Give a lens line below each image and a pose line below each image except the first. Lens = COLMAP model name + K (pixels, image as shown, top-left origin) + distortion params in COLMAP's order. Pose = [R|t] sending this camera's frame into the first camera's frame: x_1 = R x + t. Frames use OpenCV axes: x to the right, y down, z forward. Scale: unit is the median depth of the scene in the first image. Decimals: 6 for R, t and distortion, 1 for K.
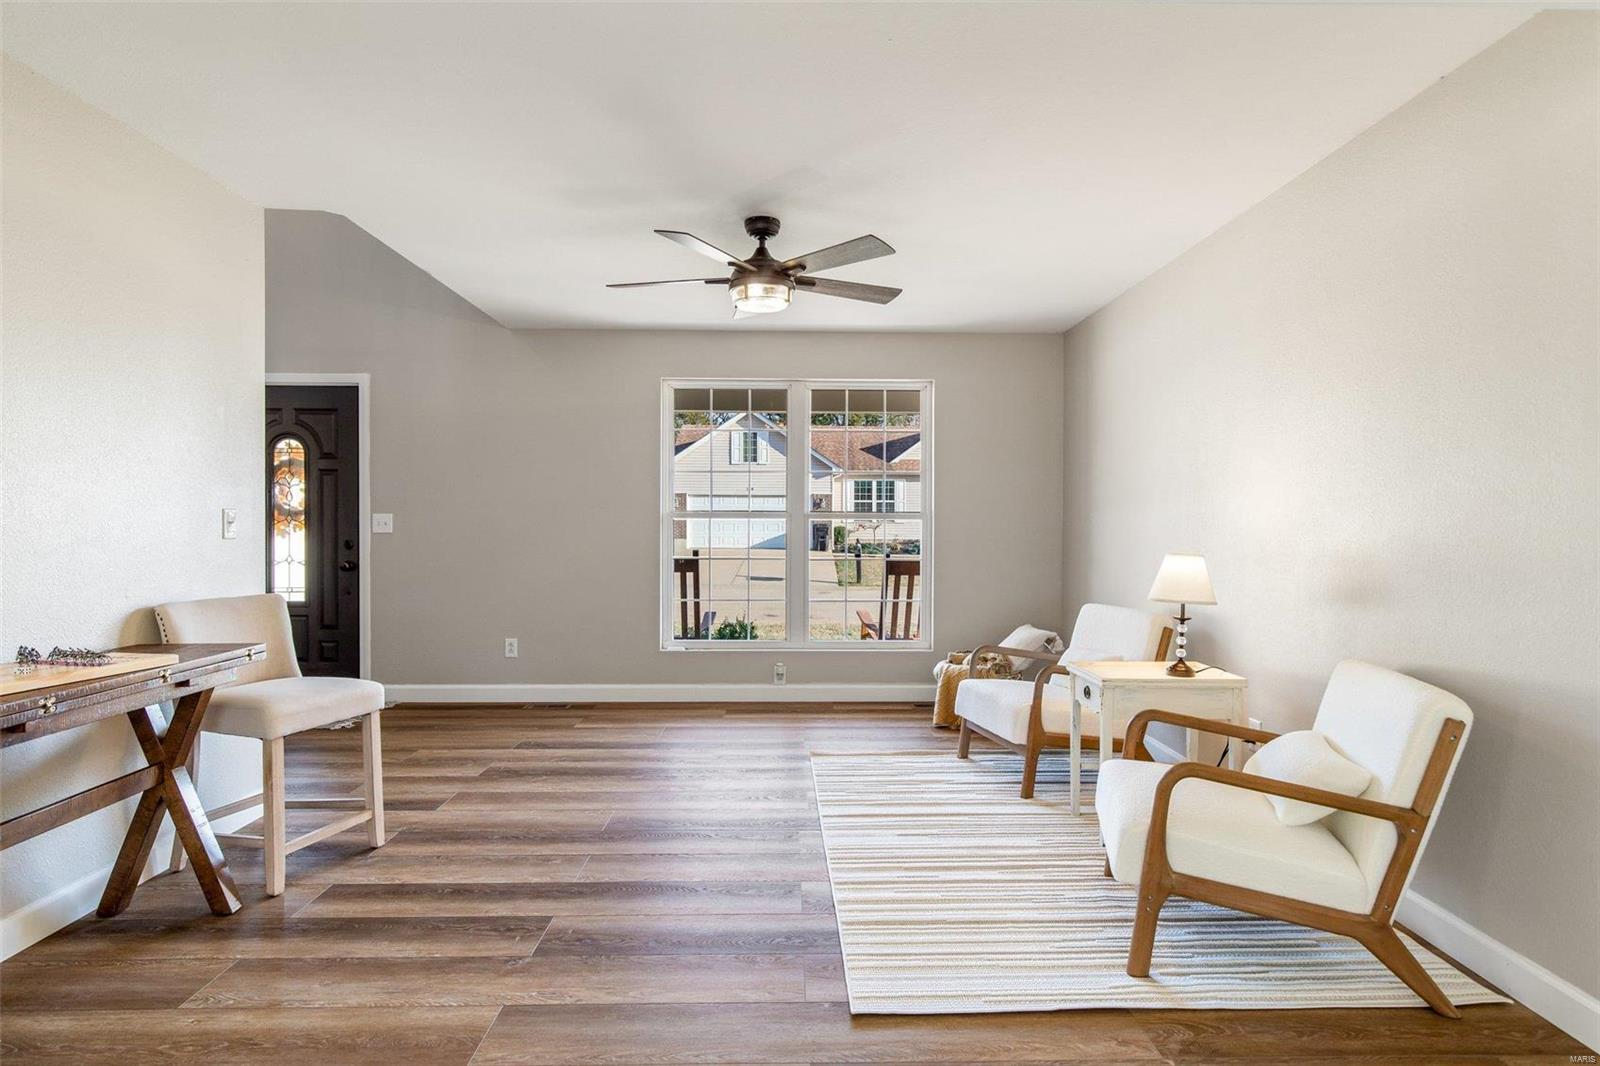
lens RADIAL K [[810.0, 0, 796.8], [0, 810.0, 528.5], [0, 0, 1]] dist [-0.002020, 0.000546]
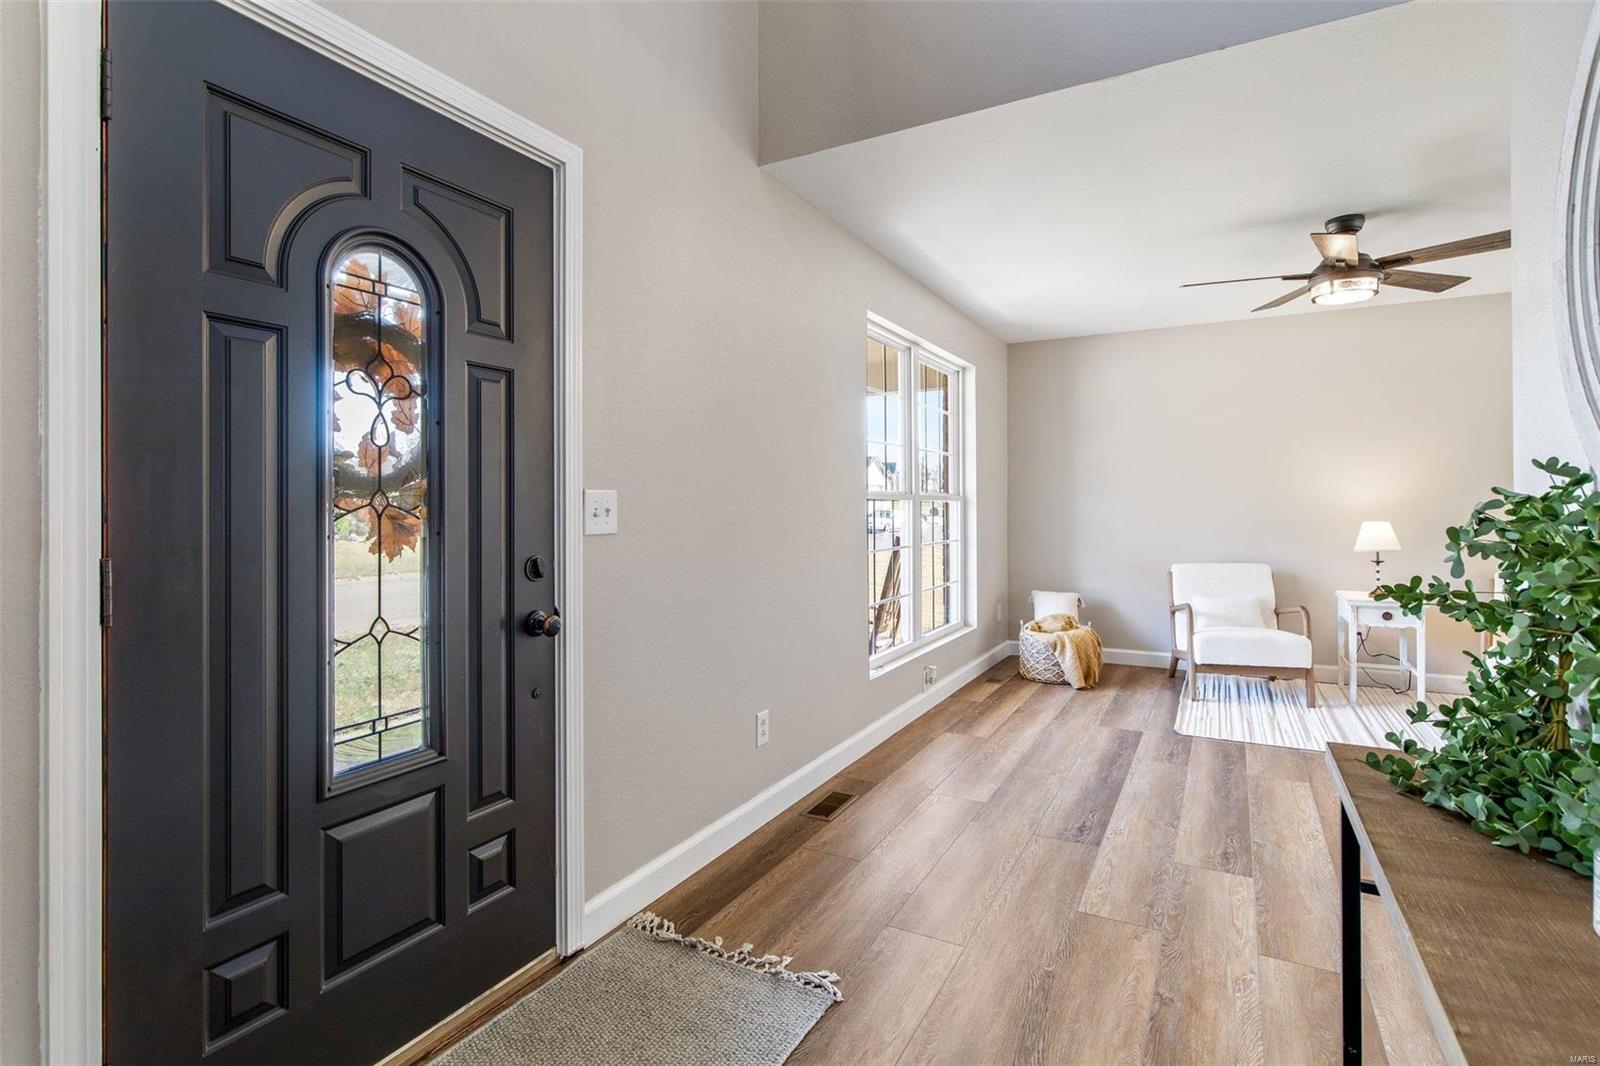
lens RADIAL K [[773.4, 0, 812.4], [0, 773.4, 502.9], [0, 0, 1]] dist [-0.000970, -0.000269]
pose [[0.495736, -0.006965, 0.868445, -0.808201], [0.010944, 0.999939, 0.001772, -0.010619], [-0.868404, 0.008626, 0.495782, 0.703328]]
